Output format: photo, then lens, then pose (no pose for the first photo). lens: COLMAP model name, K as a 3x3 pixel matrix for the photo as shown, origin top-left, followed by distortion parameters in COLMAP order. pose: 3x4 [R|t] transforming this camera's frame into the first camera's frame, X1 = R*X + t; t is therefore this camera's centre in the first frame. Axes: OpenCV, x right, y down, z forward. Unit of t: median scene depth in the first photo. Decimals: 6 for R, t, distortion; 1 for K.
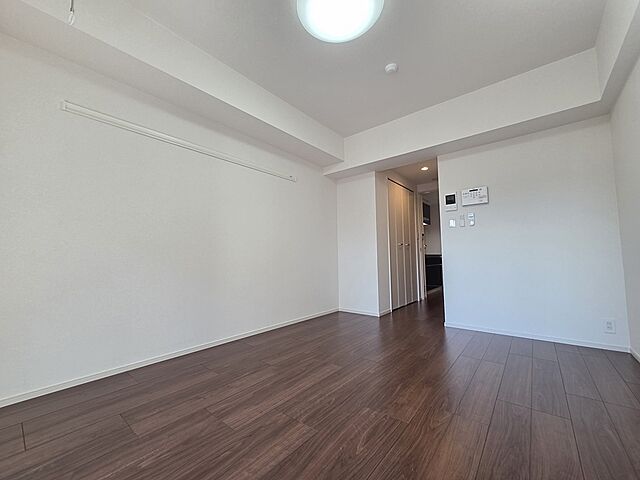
lens RADIAL K [[260.5, 0, 315.8], [0, 260.5, 239.7], [0, 0, 1]] dist [0.002614, 0.000067]
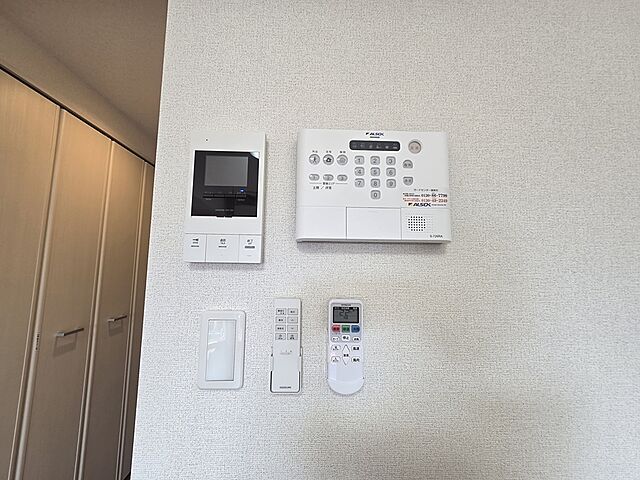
lens RADIAL K [[260.5, 0, 315.8], [0, 260.5, 239.7], [0, 0, 1]] dist [0.002614, 0.000067]
pose [[0.743504, 0.089088, 0.662771, 0.457948], [-0.066675, 0.996024, -0.059086, -0.117990], [-0.665399, -0.000260, 0.746487, 0.855220]]
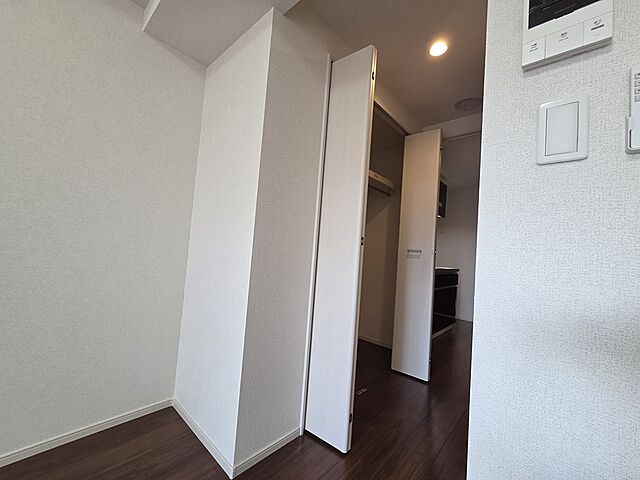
lens RADIAL K [[260.5, 0, 315.8], [0, 260.5, 239.7], [0, 0, 1]] dist [0.002614, 0.000067]
pose [[0.996914, 0.063656, -0.045940, 0.378765], [-0.062645, 0.997768, 0.023122, 0.004630], [0.047309, -0.020173, 0.998677, 0.820582]]
